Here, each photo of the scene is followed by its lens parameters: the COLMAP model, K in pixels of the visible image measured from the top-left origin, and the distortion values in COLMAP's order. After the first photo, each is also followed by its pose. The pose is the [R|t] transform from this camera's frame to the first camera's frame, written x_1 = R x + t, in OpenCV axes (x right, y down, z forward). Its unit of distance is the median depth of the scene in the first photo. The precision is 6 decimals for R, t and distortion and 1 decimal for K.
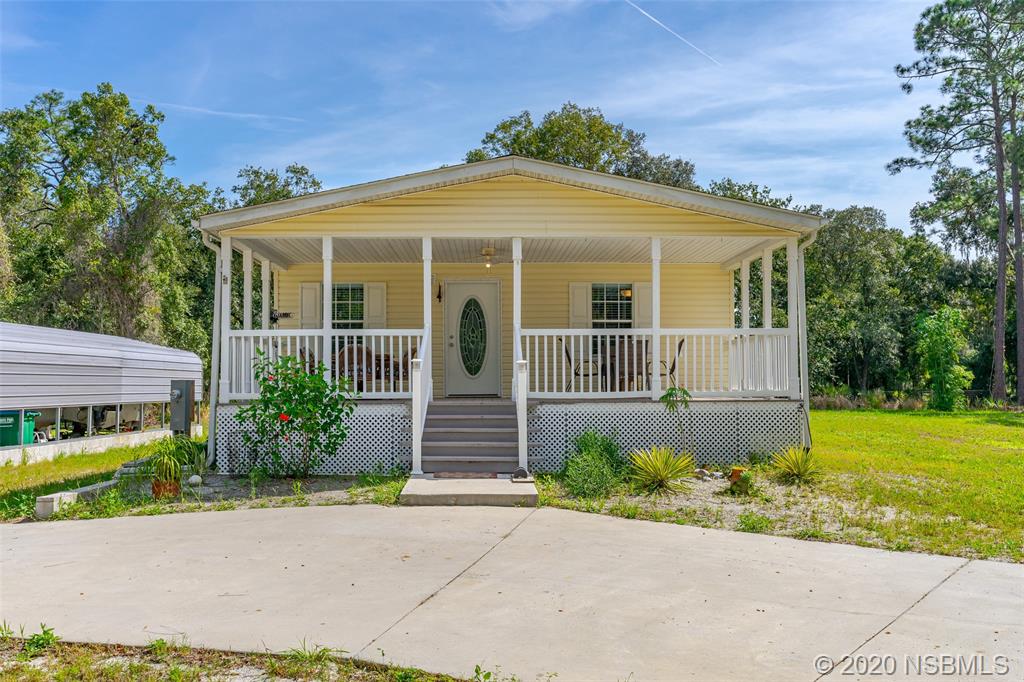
lens RADIAL K [[925.7, 0, 512.0], [0, 925.7, 341.0], [0, 0, 1]] dist [0.000012, -0.000401]
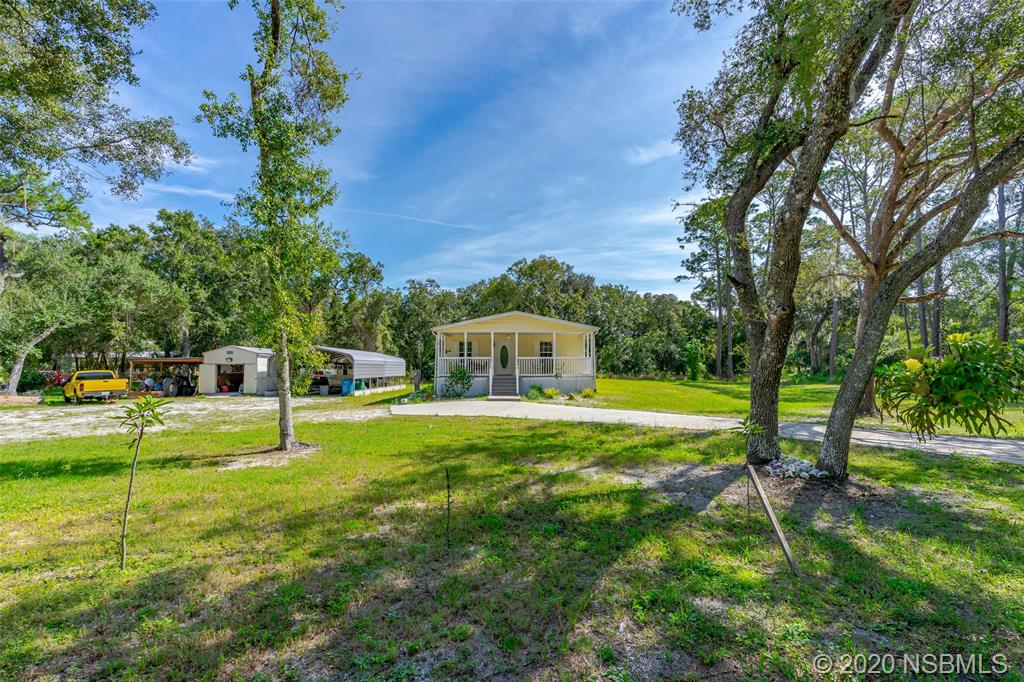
lens RADIAL K [[454.0, 0, 512.0], [0, 454.0, 341.0], [0, 0, 1]] dist [-0.032140, 0.011598]
pose [[0.999815, 0.002151, -0.019122, 0.016843], [-0.002385, 0.999923, -0.012186, -0.042847], [0.019094, 0.012229, 0.999743, -0.636131]]
